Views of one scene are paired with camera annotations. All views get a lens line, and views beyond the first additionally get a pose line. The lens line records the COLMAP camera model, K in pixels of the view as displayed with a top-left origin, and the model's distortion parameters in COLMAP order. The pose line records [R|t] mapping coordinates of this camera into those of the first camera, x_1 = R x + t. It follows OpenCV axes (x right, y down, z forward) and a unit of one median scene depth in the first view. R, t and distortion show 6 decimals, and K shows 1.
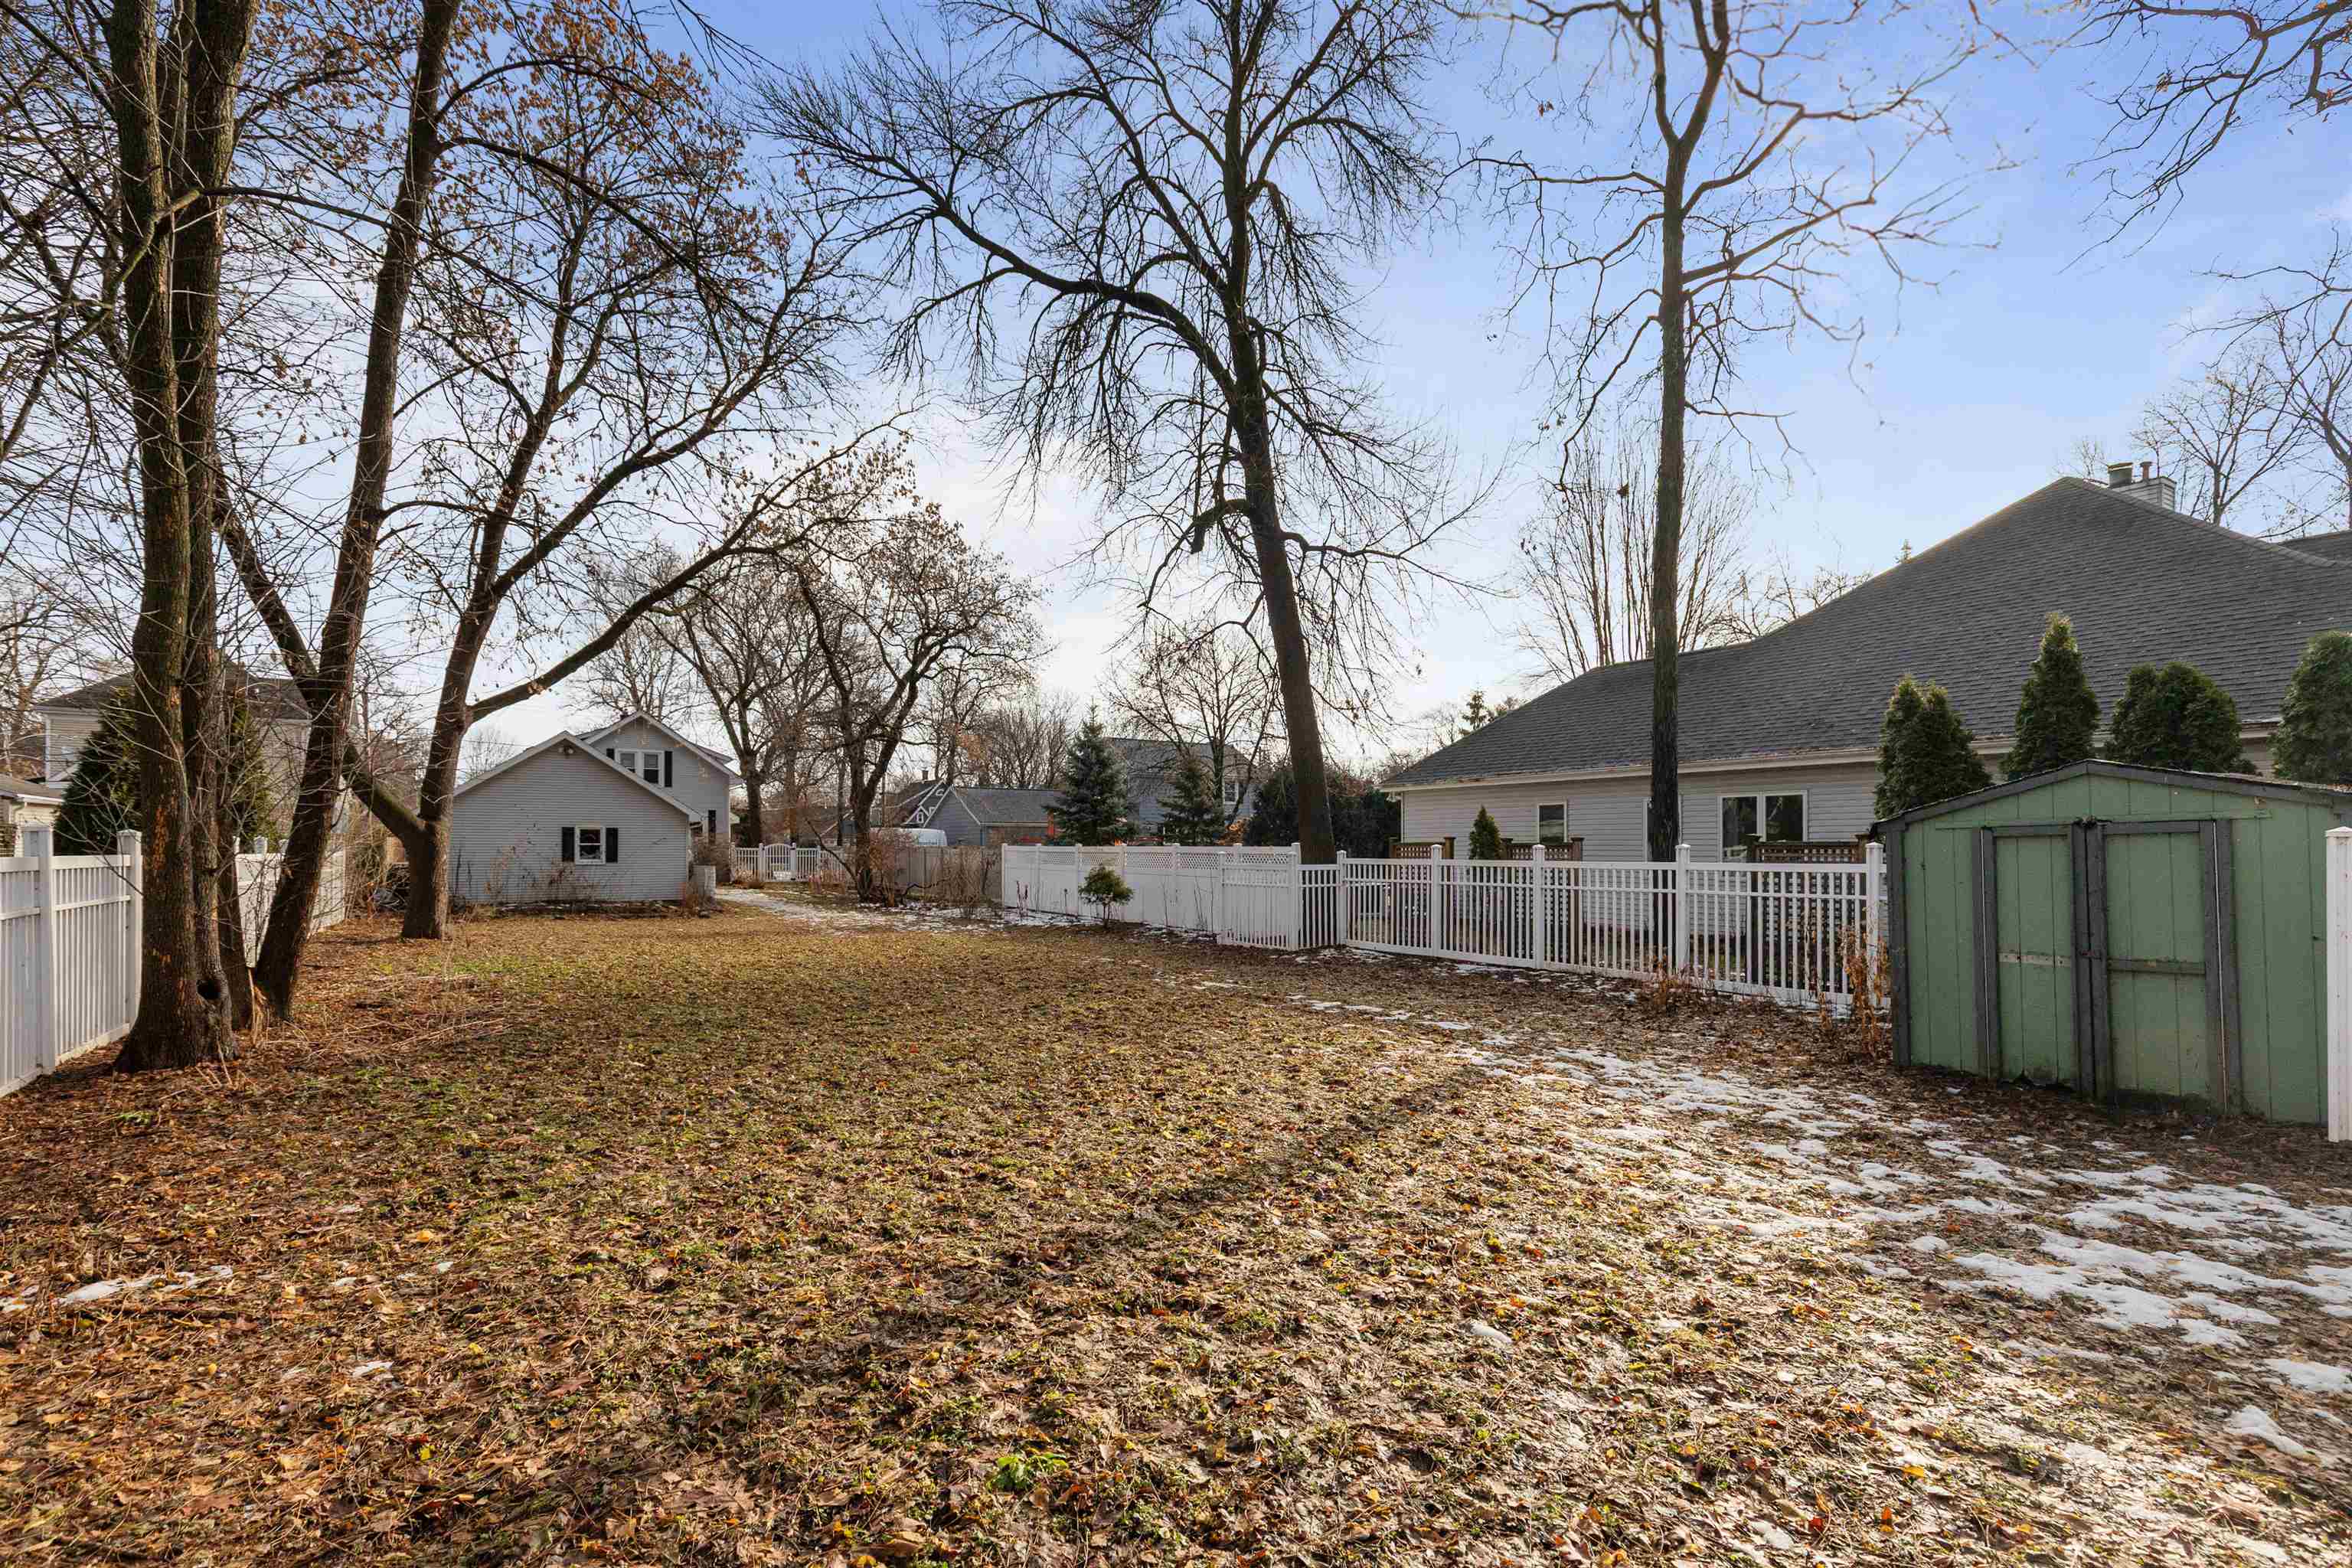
lens RADIAL K [[1091.7, 0, 1173.8], [0, 1091.7, 826.4], [0, 0, 1]] dist [0.001048, 0.000223]
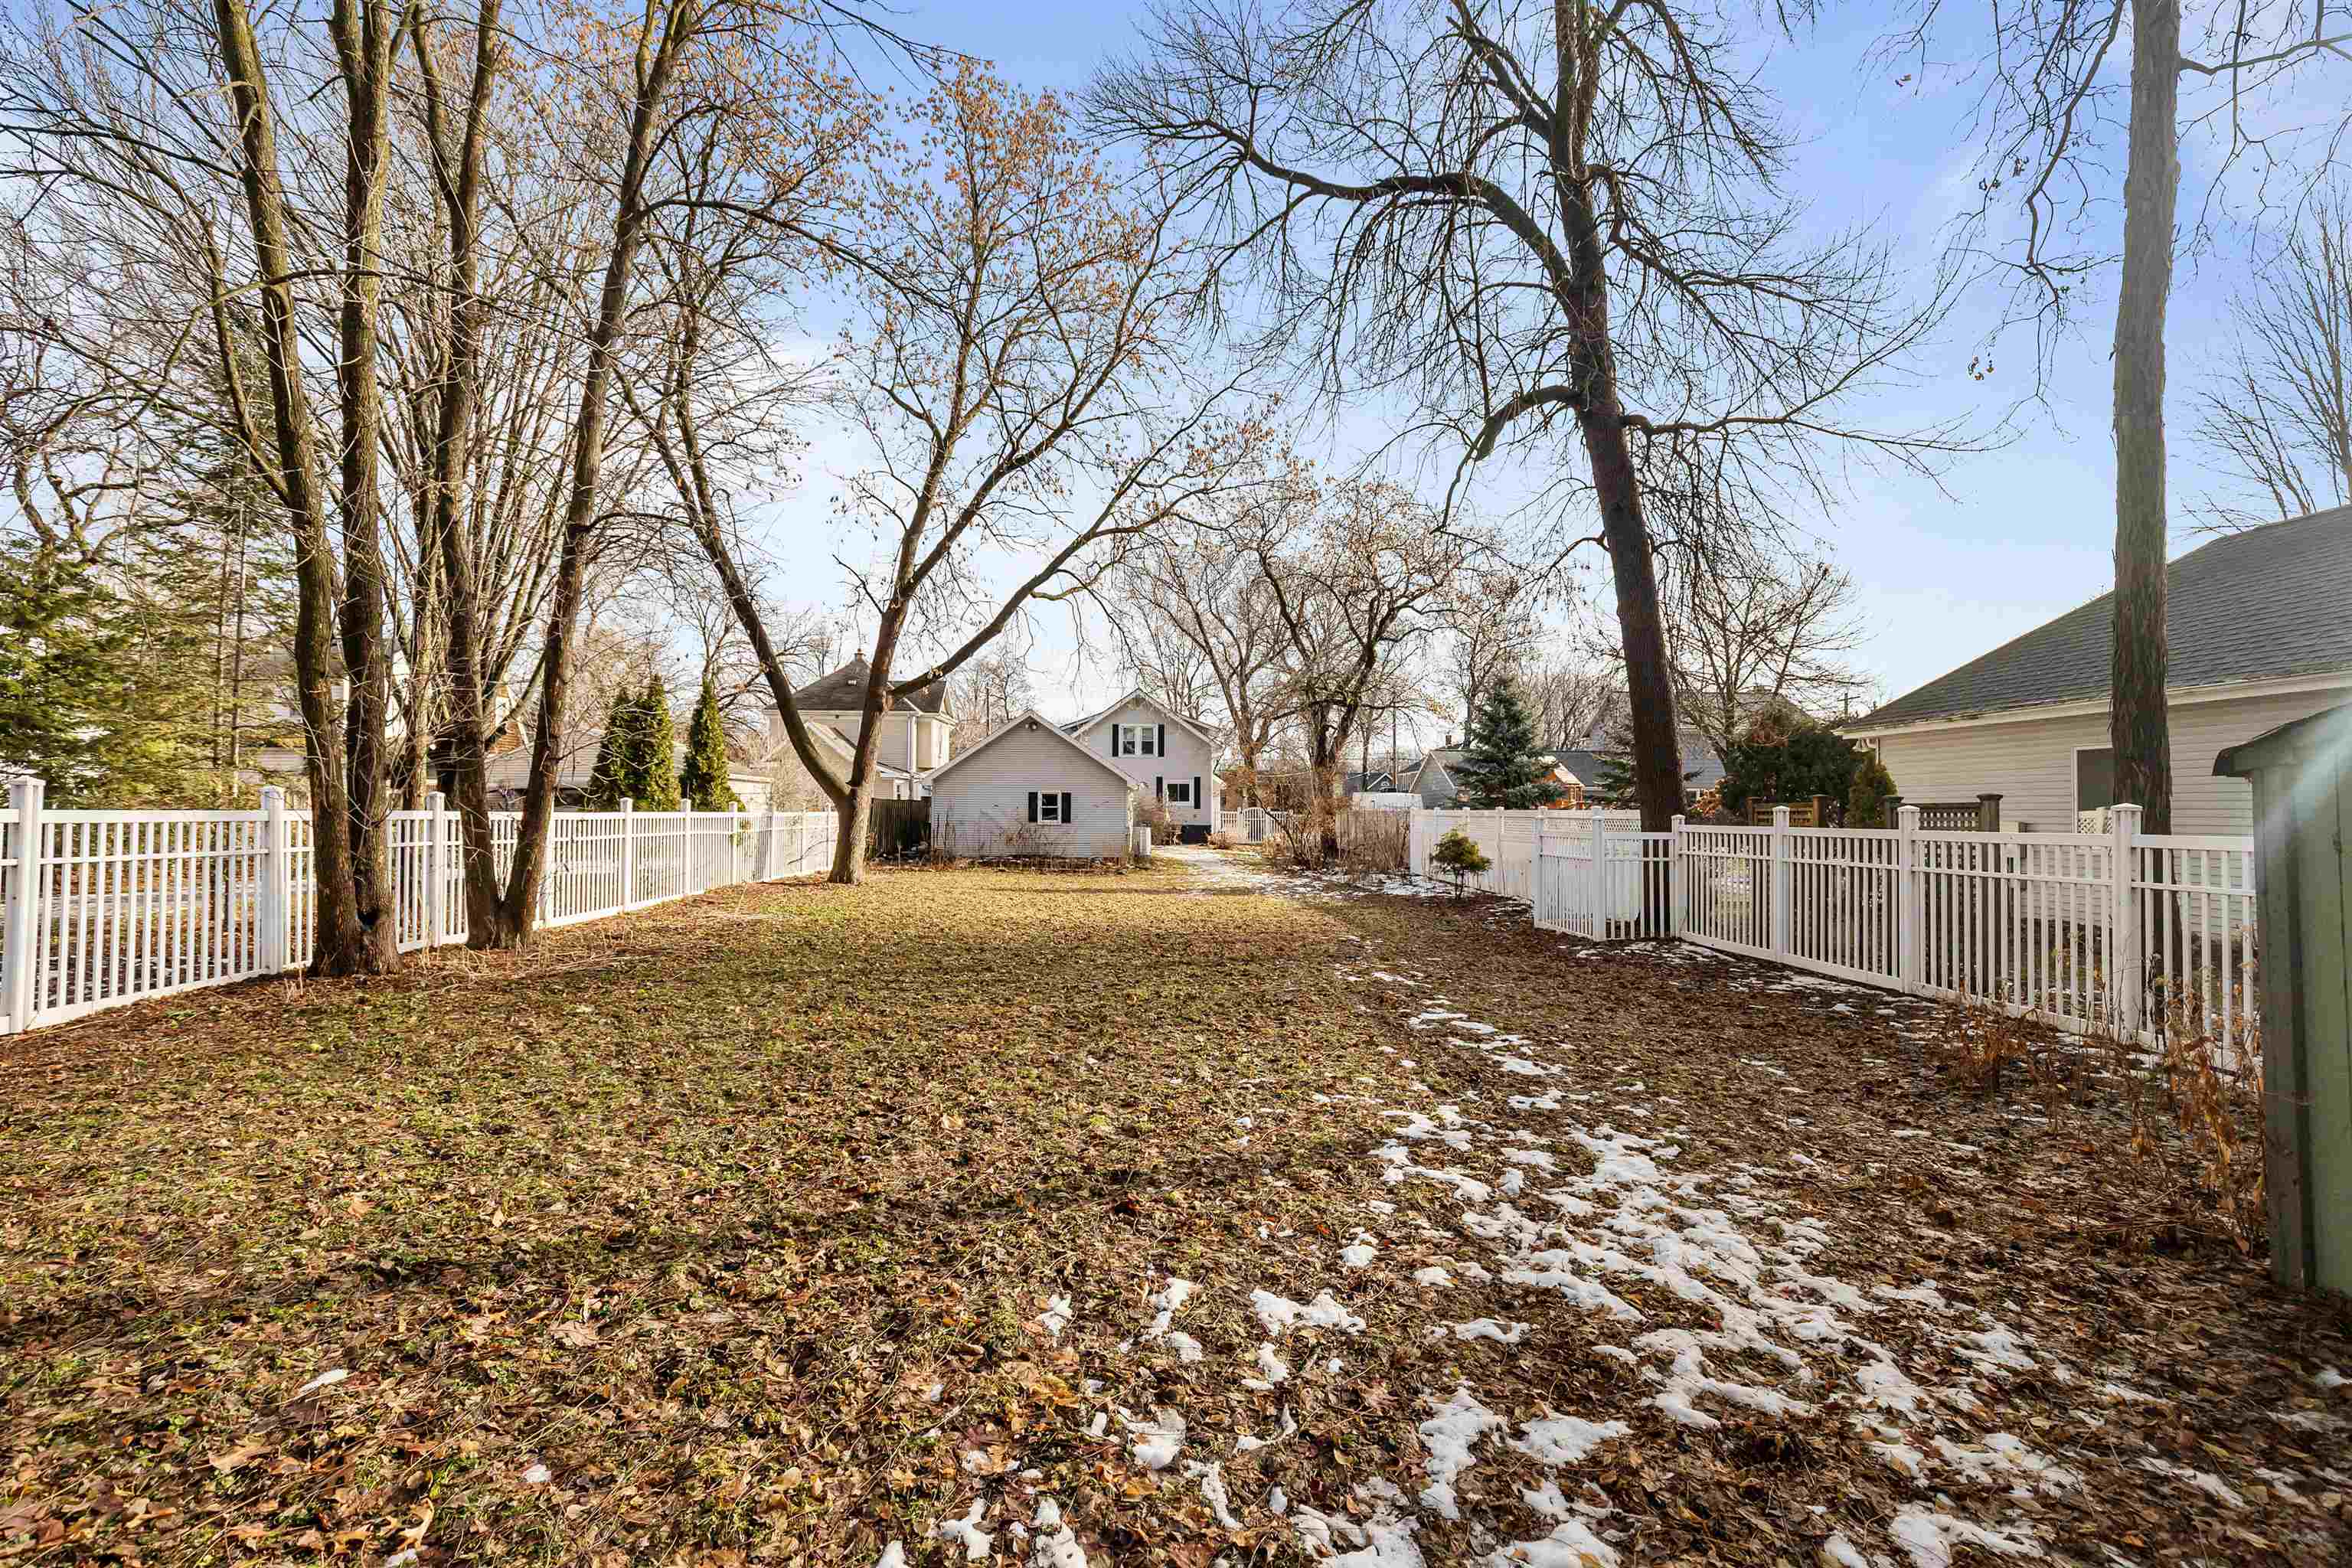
lens RADIAL K [[1060.6, 0, 1181.0], [0, 1060.6, 789.3], [0, 0, 1]] dist [0.001926, 0.000461]
pose [[0.852296, -0.007742, -0.523003, 0.229606], [0.005684, 0.999969, -0.005539, 0.006015], [0.523029, 0.001748, 0.852313, 0.167354]]
